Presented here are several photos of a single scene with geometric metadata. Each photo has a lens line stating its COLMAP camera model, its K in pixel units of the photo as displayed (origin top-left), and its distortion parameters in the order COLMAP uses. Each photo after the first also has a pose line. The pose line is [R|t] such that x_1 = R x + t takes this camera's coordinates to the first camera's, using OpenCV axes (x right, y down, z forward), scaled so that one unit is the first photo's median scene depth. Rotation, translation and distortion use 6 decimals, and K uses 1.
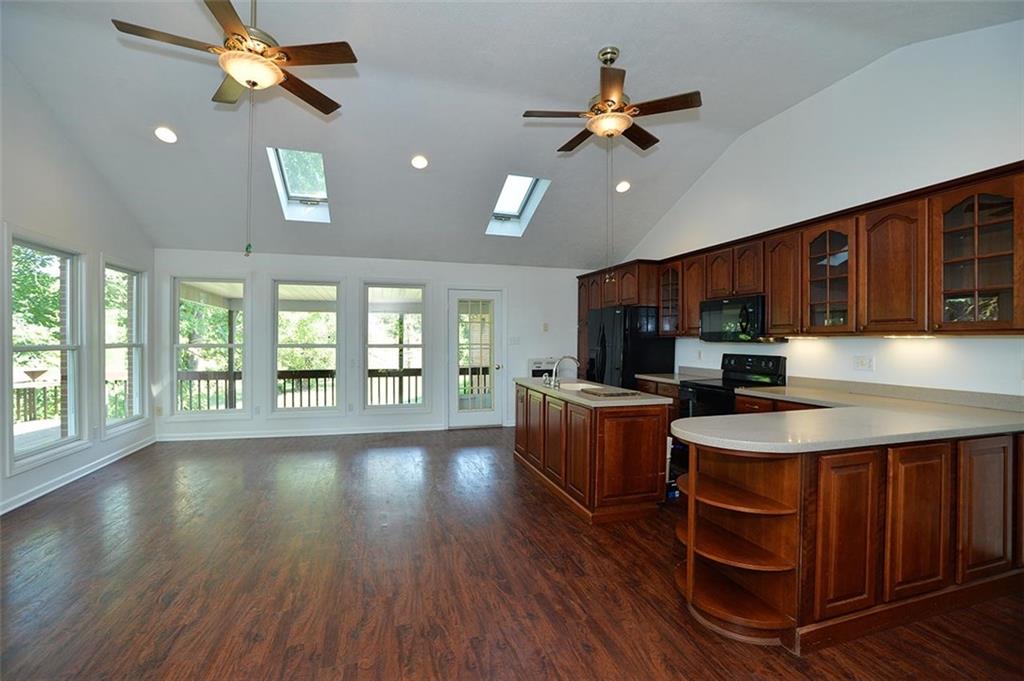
lens RADIAL K [[448.2, 0, 513.4], [0, 448.2, 342.4], [0, 0, 1]] dist [-0.051287, 0.017244]
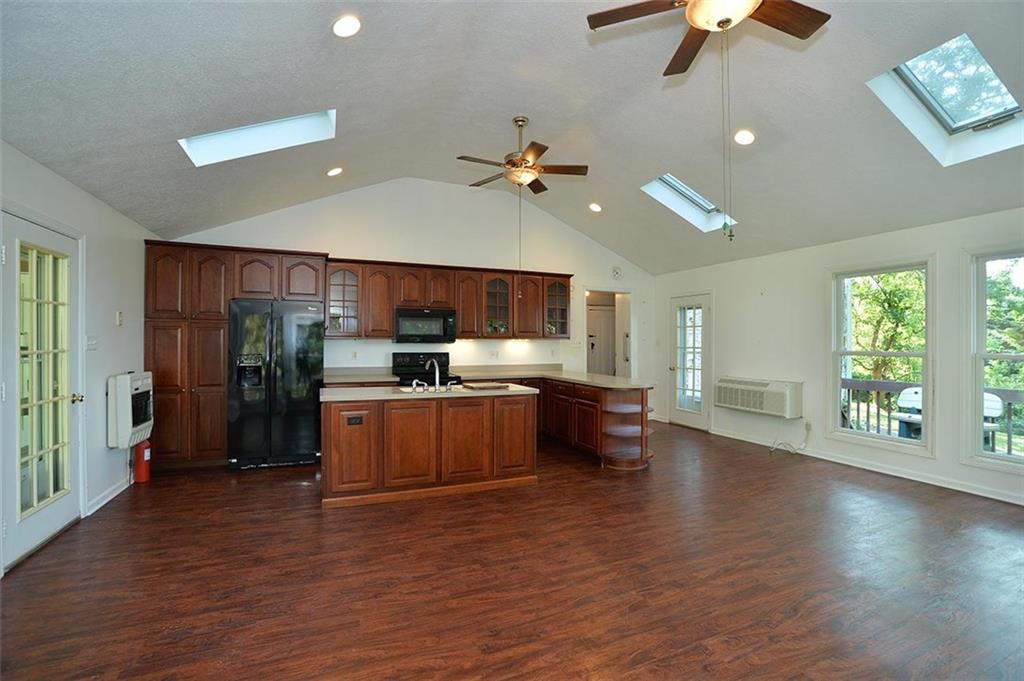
lens RADIAL K [[448.2, 0, 513.4], [0, 448.2, 342.4], [0, 0, 1]] dist [-0.051287, 0.017244]
pose [[-0.122401, -0.005884, 0.992463, -1.000154], [0.001116, 0.999981, 0.006067, -0.012194], [-0.992480, 0.001850, -0.122392, 1.100594]]
